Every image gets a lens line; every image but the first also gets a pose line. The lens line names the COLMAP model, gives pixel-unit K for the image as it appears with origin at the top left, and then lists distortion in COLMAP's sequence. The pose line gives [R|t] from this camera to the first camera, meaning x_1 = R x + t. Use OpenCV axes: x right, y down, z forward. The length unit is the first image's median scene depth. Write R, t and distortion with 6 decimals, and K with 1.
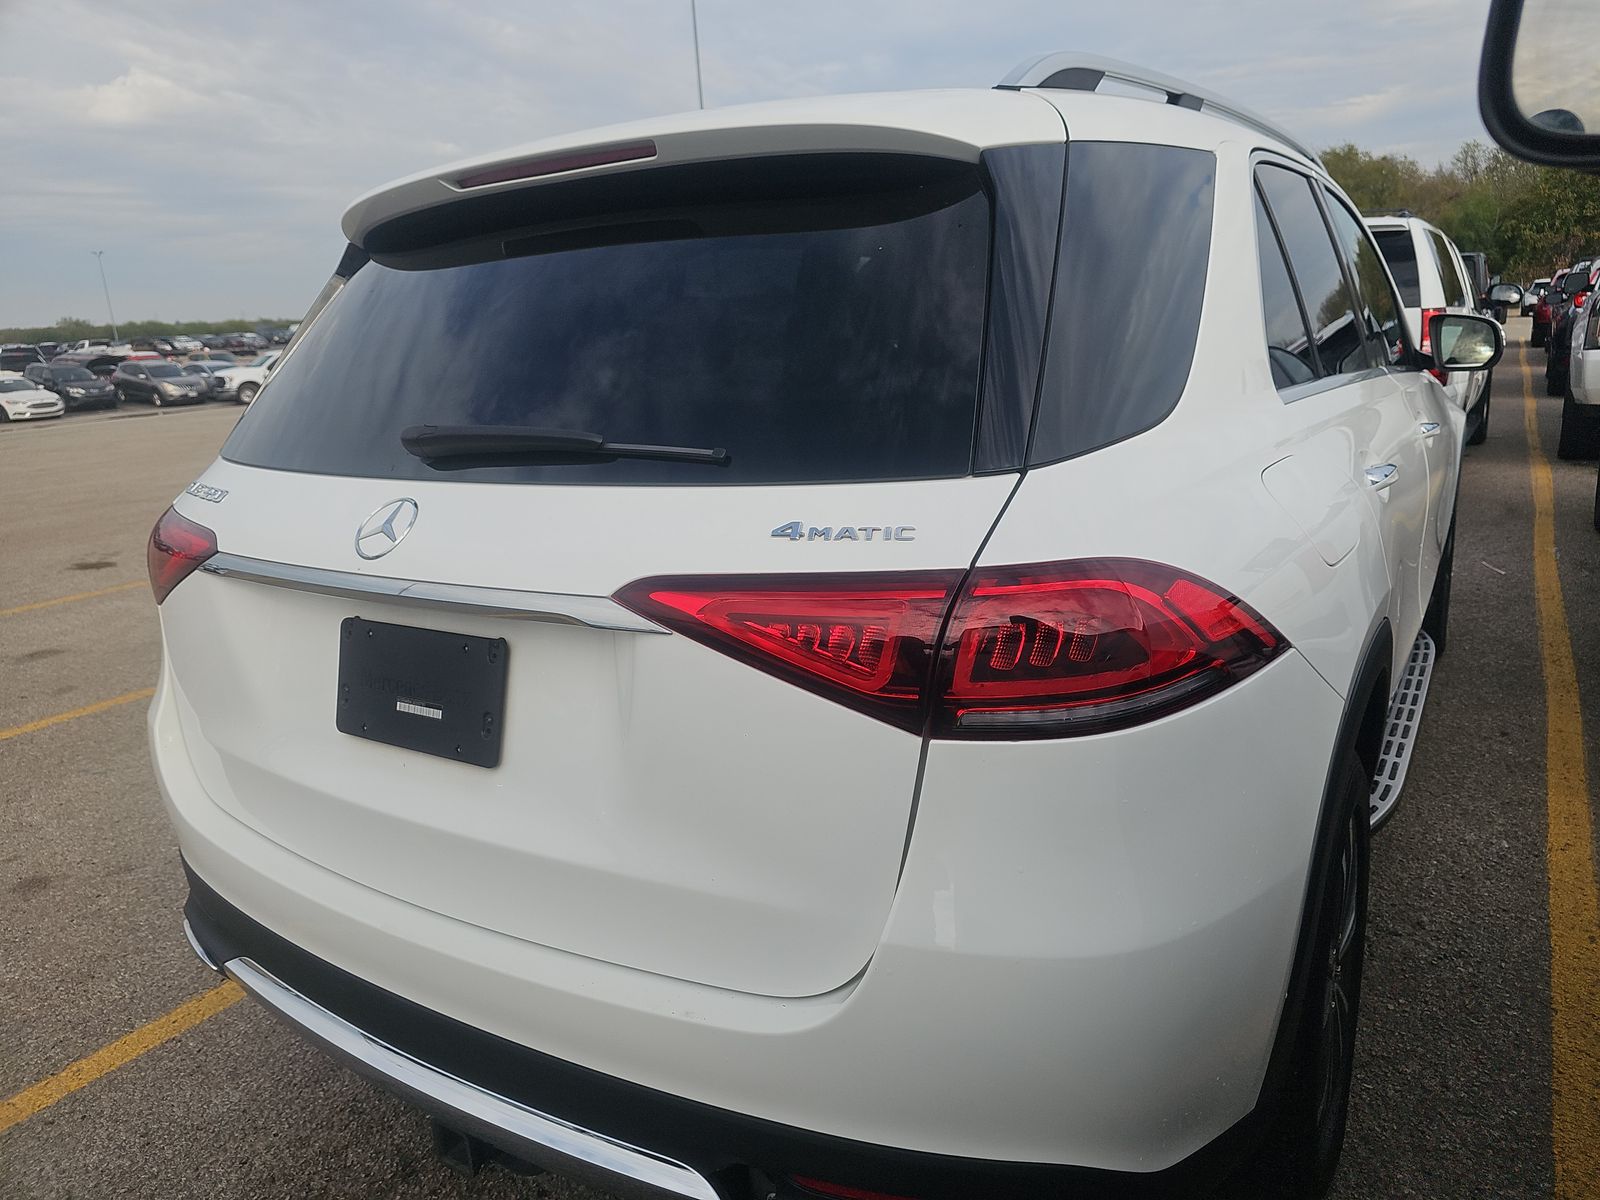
lens RADIAL K [[1045.5, 0, 803.7], [0, 1045.5, 605.9], [0, 0, 1]] dist [0.035376, -0.025012]
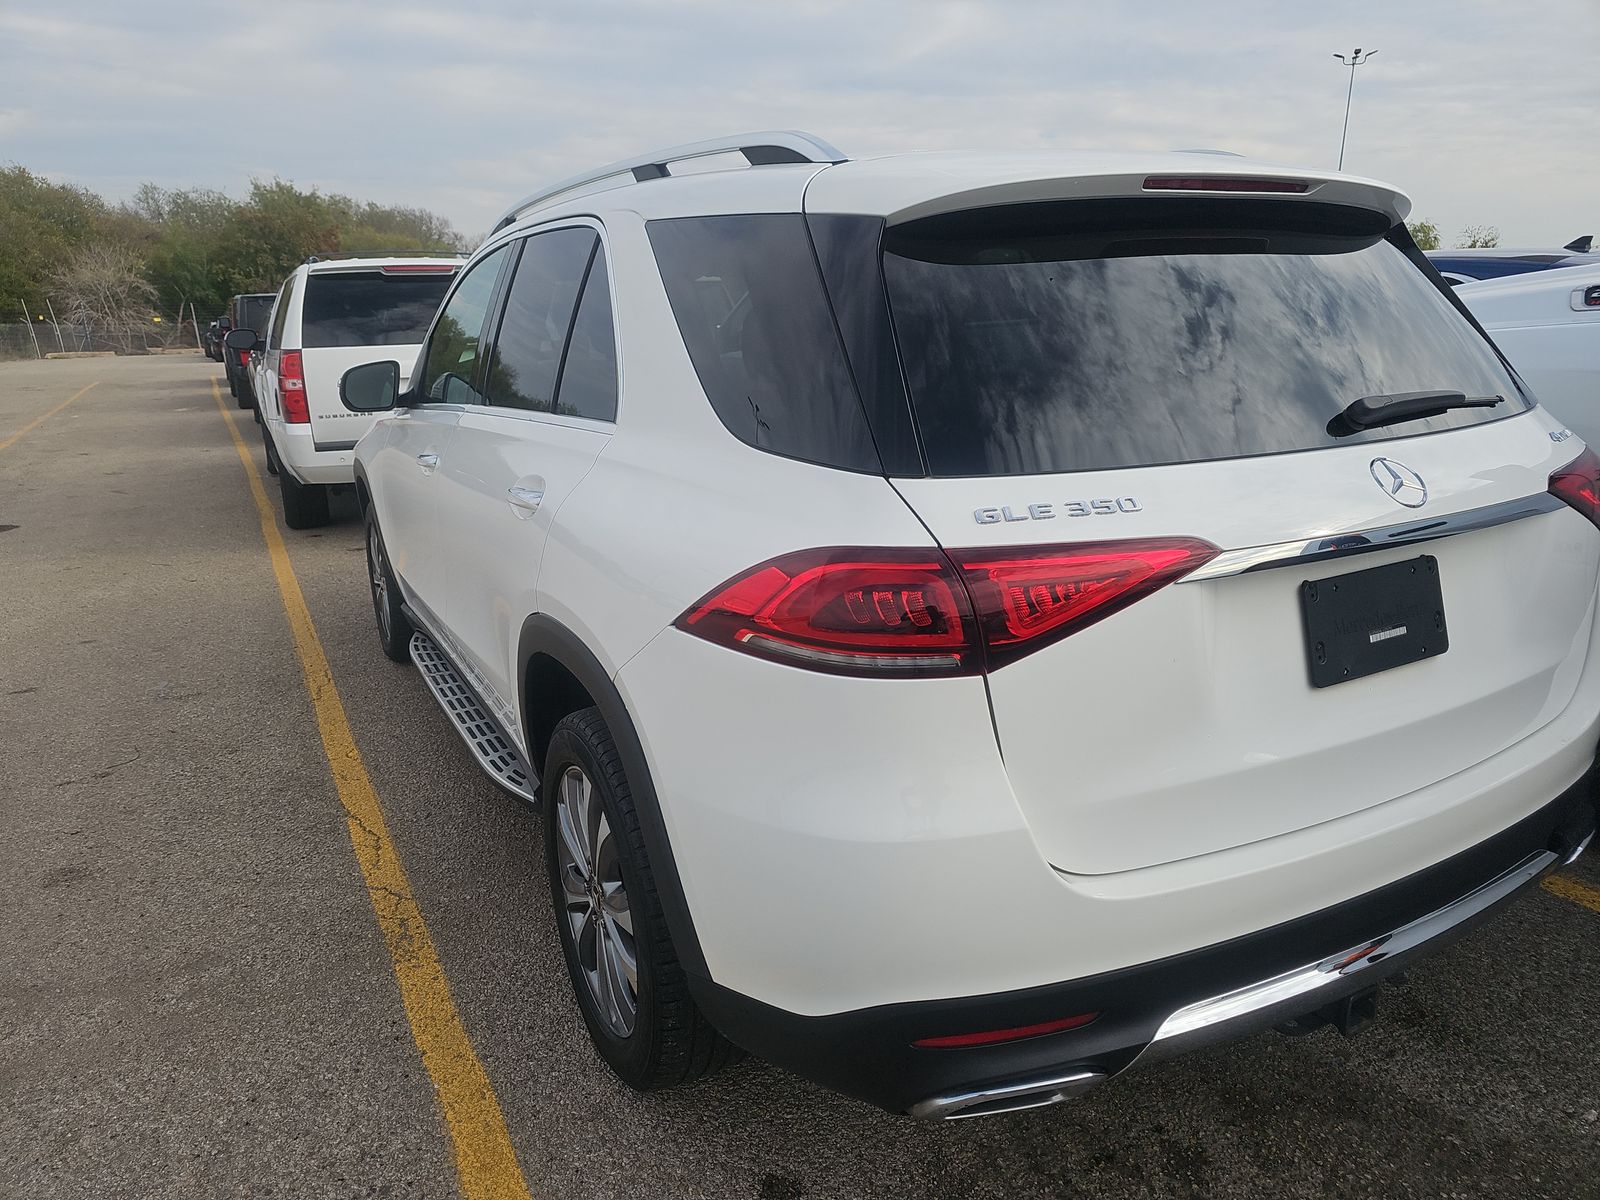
lens RADIAL K [[1045.5, 0, 803.7], [0, 1045.5, 605.9], [0, 0, 1]] dist [0.035376, -0.025012]
pose [[0.493660, -0.197899, 0.846839, -1.808265], [0.225775, 0.969540, 0.094959, -0.208588], [-0.839837, 0.144318, 0.523304, 0.978489]]
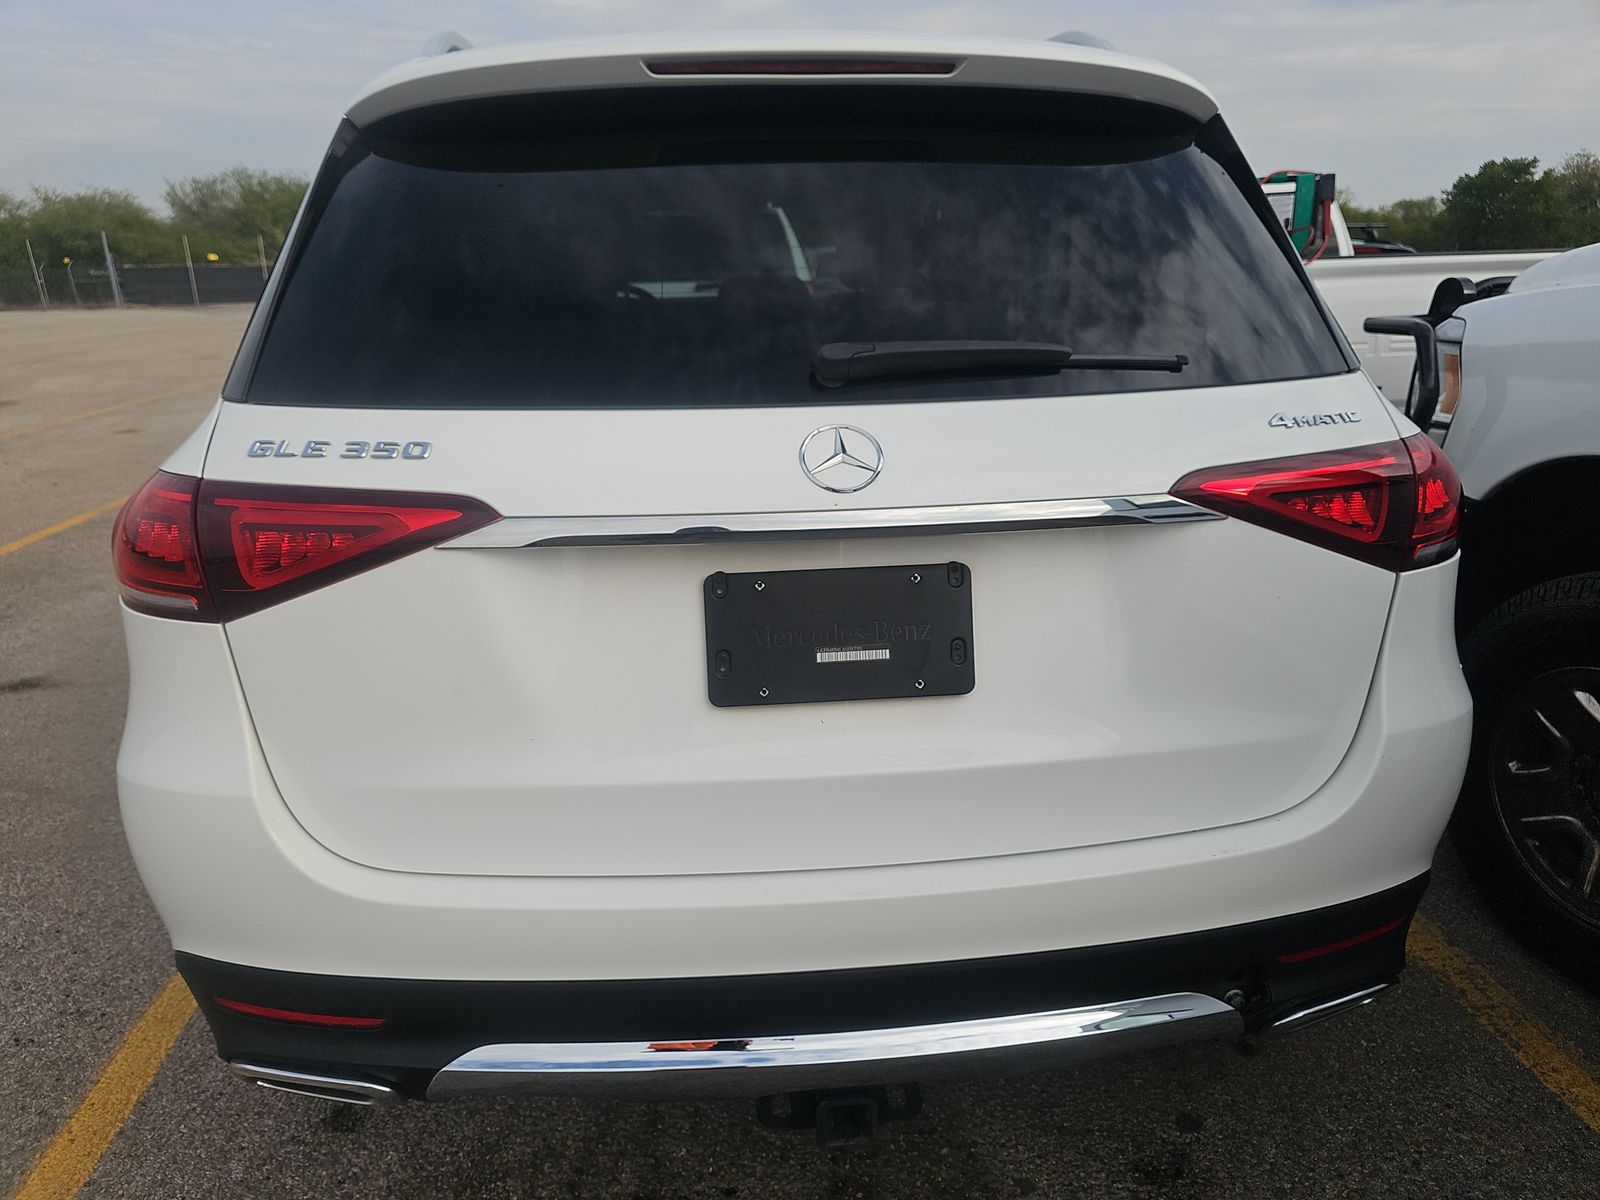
lens RADIAL K [[1045.5, 0, 803.7], [0, 1045.5, 605.9], [0, 0, 1]] dist [0.035376, -0.025012]
pose [[0.792833, -0.144829, 0.591979, -0.987629], [0.128572, 0.989239, 0.069825, -0.014782], [-0.595722, 0.020752, 0.802923, 0.302787]]
